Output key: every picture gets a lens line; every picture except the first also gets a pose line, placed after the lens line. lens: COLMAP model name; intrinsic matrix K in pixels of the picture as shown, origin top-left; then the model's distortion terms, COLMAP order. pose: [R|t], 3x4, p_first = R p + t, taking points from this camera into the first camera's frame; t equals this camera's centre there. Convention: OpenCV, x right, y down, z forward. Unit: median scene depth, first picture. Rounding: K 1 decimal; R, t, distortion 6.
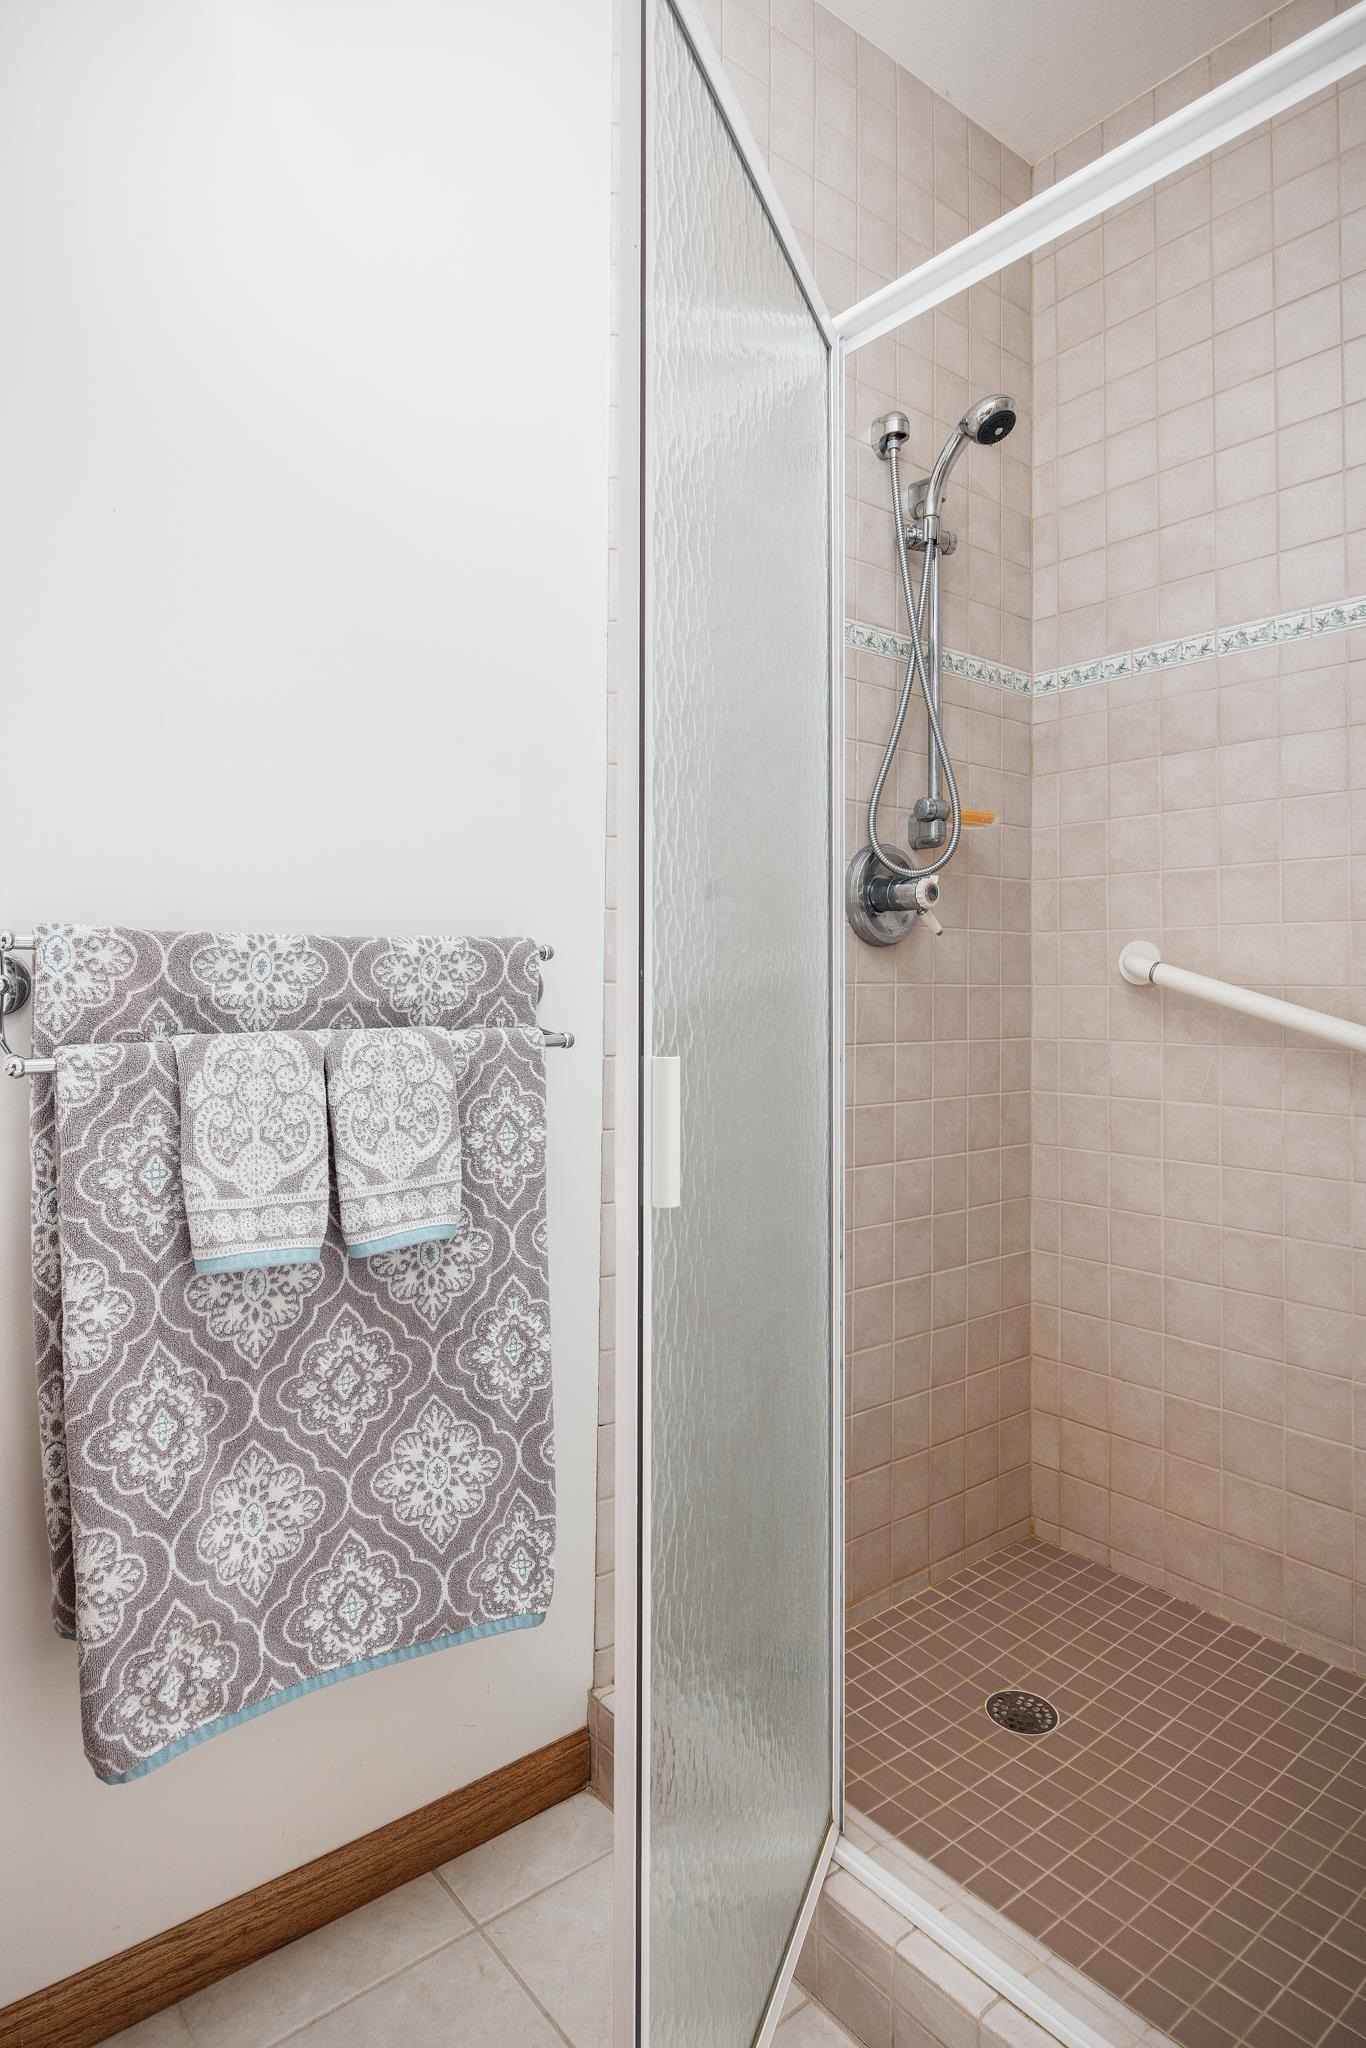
lens RADIAL K [[1167.7, 0, 673.7], [0, 1167.7, 974.3], [0, 0, 1]] dist [0.004918, 0.000313]
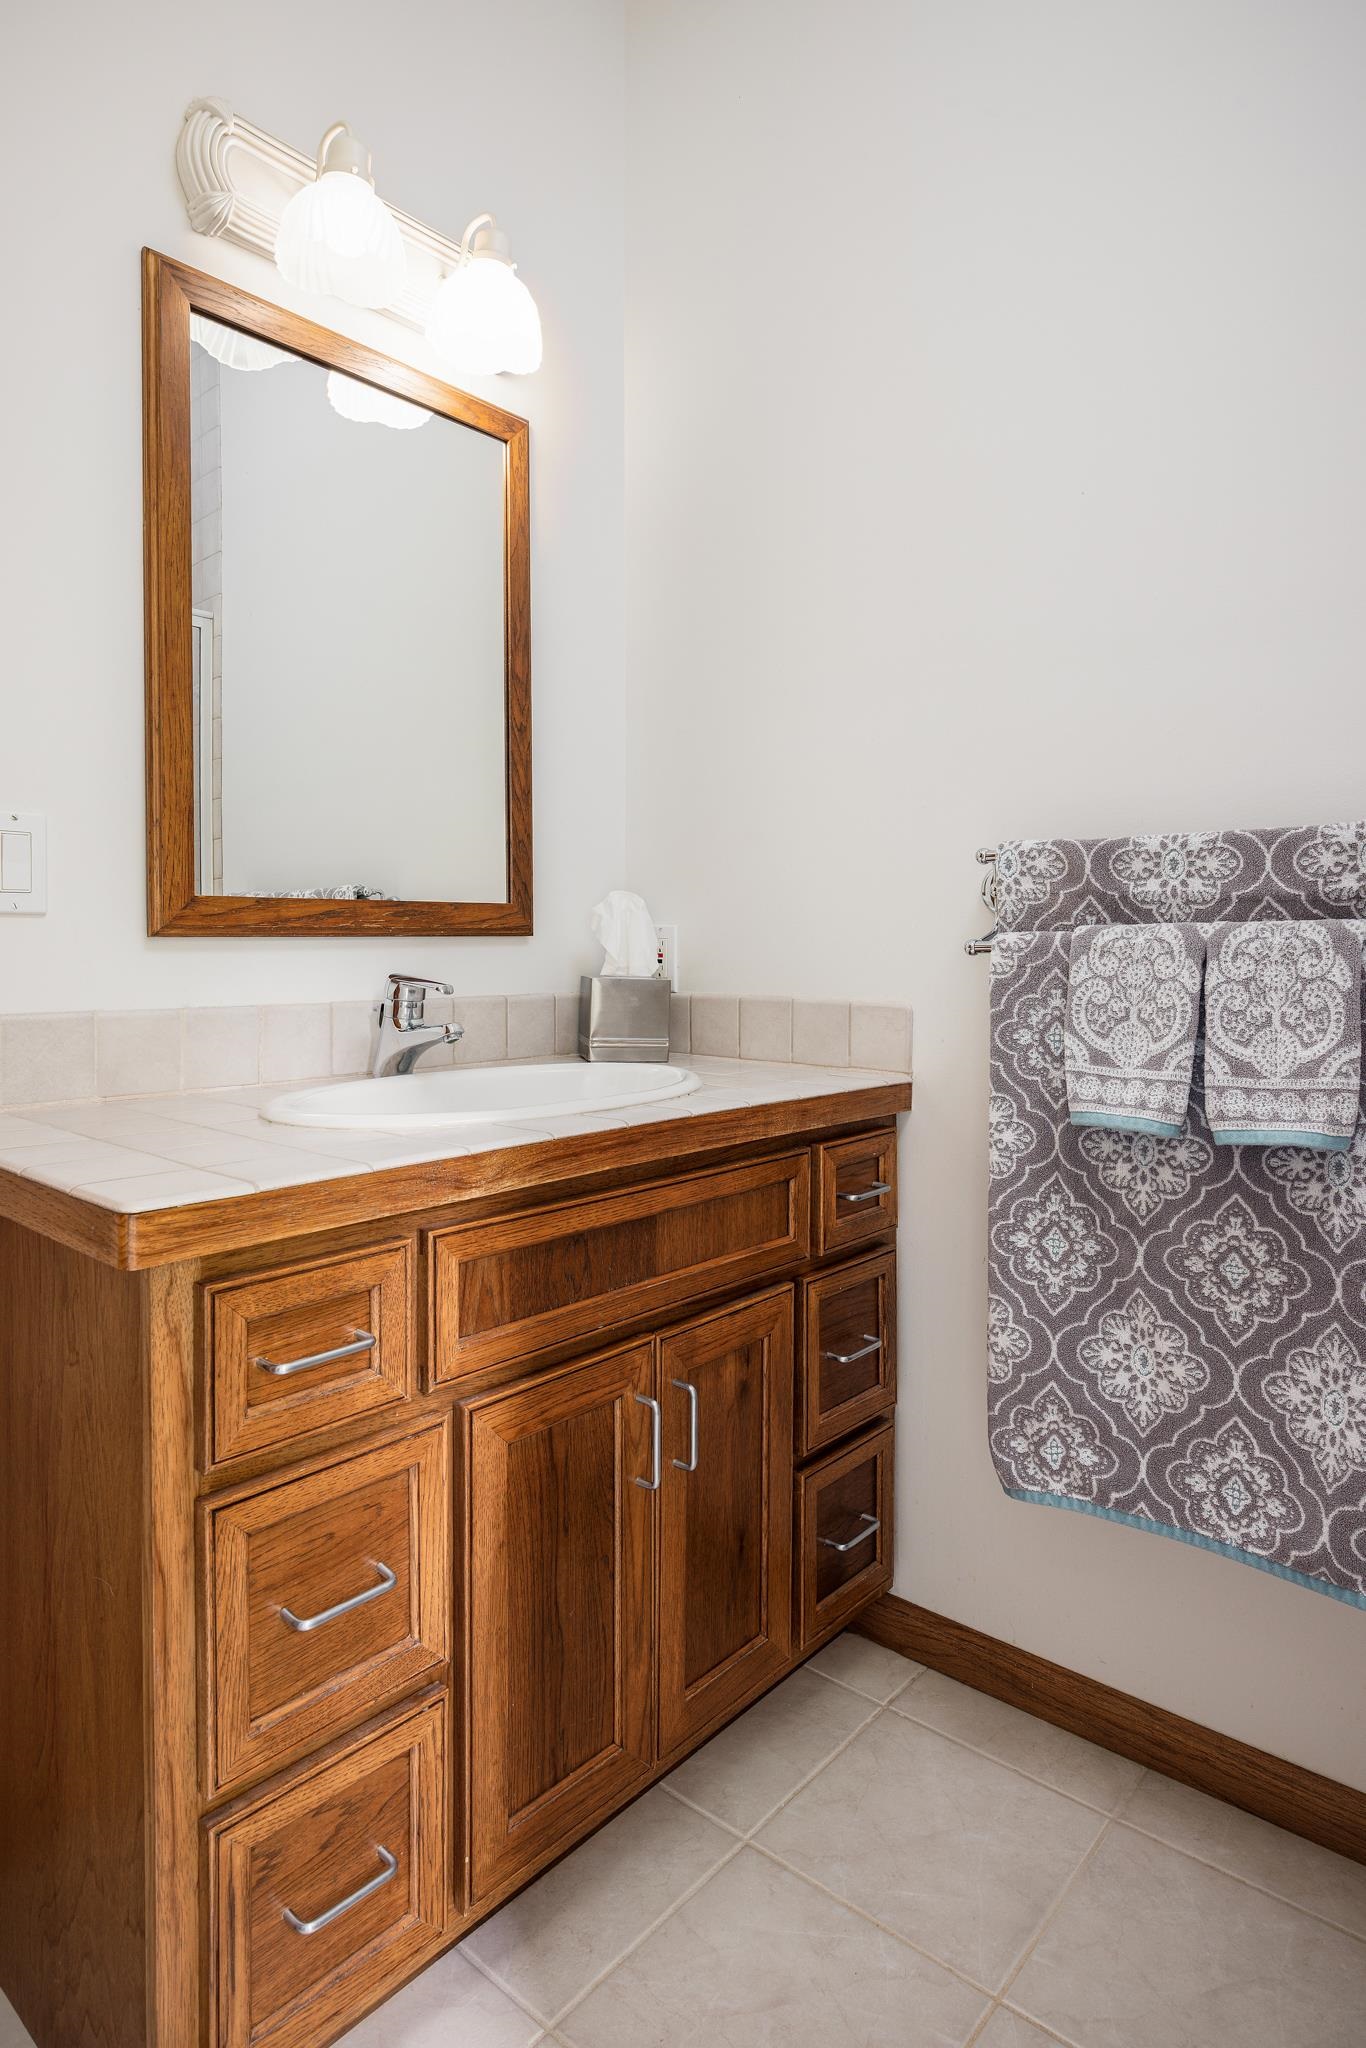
lens RADIAL K [[1167.7, 0, 673.7], [0, 1167.7, 974.3], [0, 0, 1]] dist [0.004918, 0.000313]
pose [[0.171888, 0.019422, -0.984925, 0.639037], [0.010039, 0.999719, 0.021465, 0.067775], [0.985065, -0.013578, 0.171644, 0.361742]]
